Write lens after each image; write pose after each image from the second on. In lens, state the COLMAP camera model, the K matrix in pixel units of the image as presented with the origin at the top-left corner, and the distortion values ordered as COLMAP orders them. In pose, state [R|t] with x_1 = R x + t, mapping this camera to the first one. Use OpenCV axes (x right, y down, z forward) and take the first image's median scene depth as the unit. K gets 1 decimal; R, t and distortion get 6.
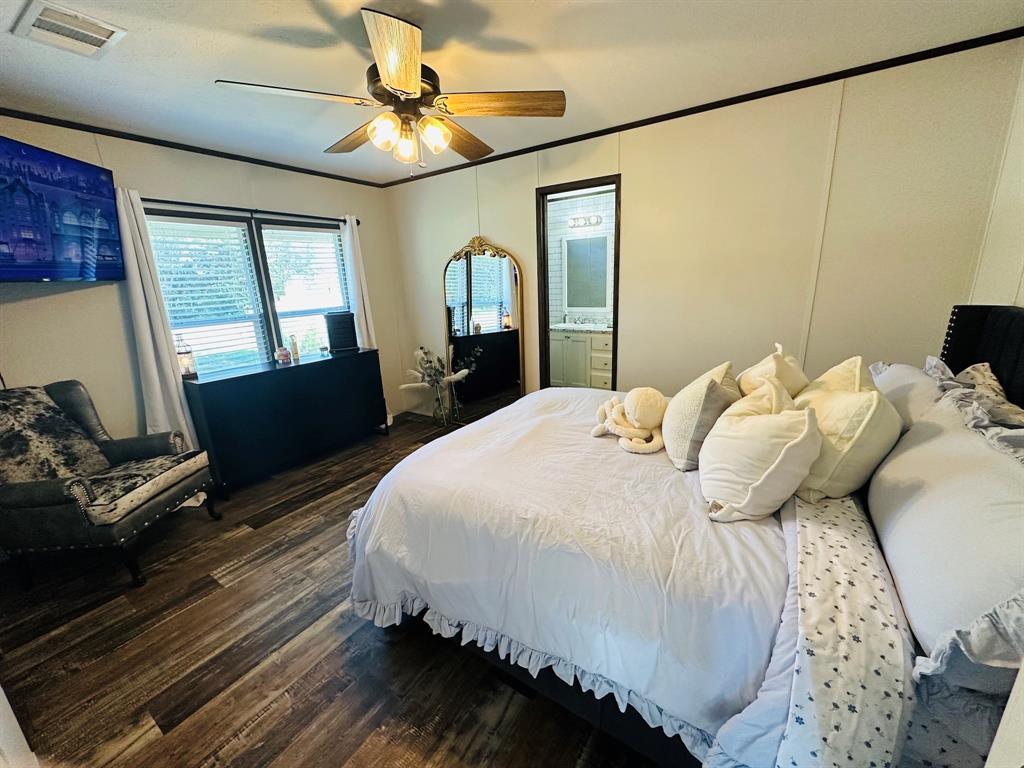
lens RADIAL K [[407.8, 0, 512.5], [0, 407.8, 386.3], [0, 0, 1]] dist [0.000259, 0.000368]
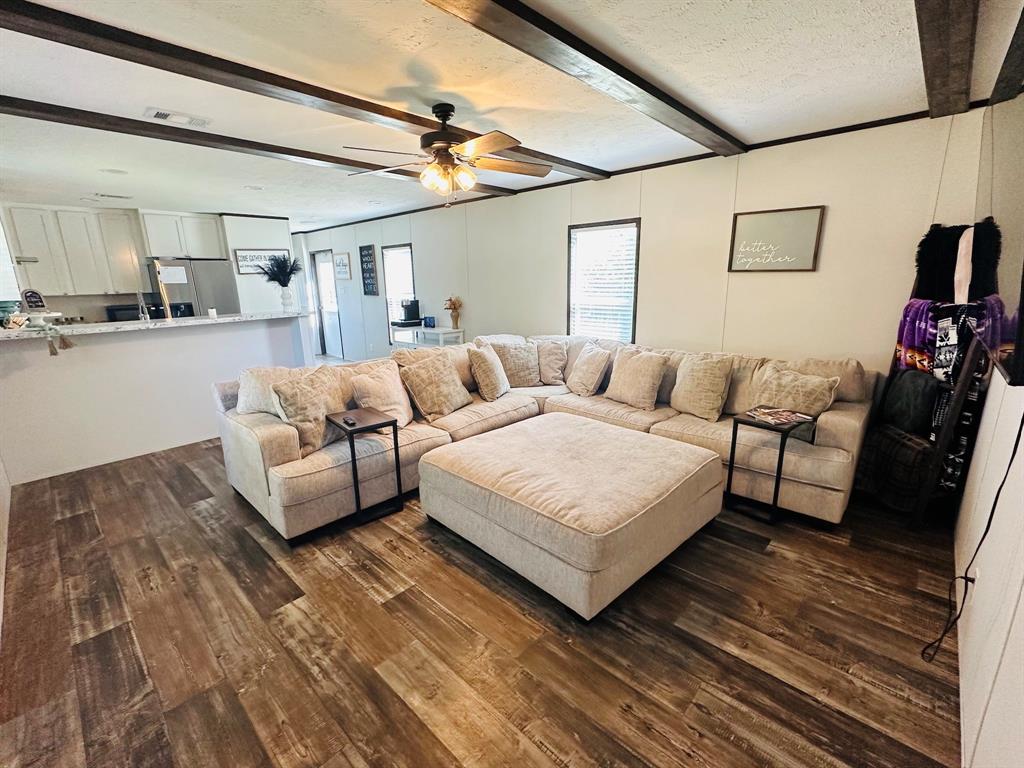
lens RADIAL K [[444.6, 0, 511.9], [0, 444.6, 384.3], [0, 0, 1]] dist [0.002294, 0.001061]
pose [[0.172765, -0.201124, 0.964210, -1.446181], [0.255458, 0.954582, 0.153343, -0.300096], [-0.951259, 0.219823, 0.216297, 1.235397]]
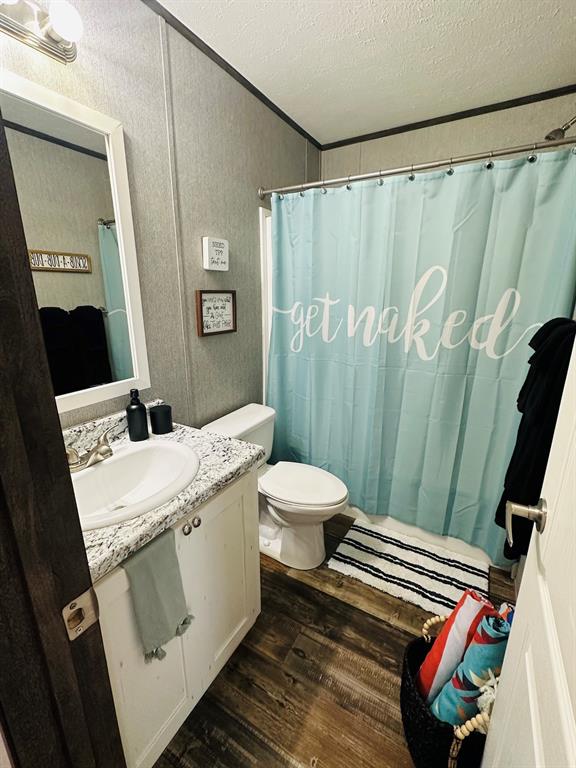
lens RADIAL K [[333.5, 0, 287.5], [0, 333.5, 383.7], [0, 0, 1]] dist [0.002294, 0.001061]
pose [[-0.059089, -0.231521, 0.971034, -1.243620], [0.237406, 0.941565, 0.238942, -0.213379], [-0.969612, 0.244648, -0.000672, 1.079724]]
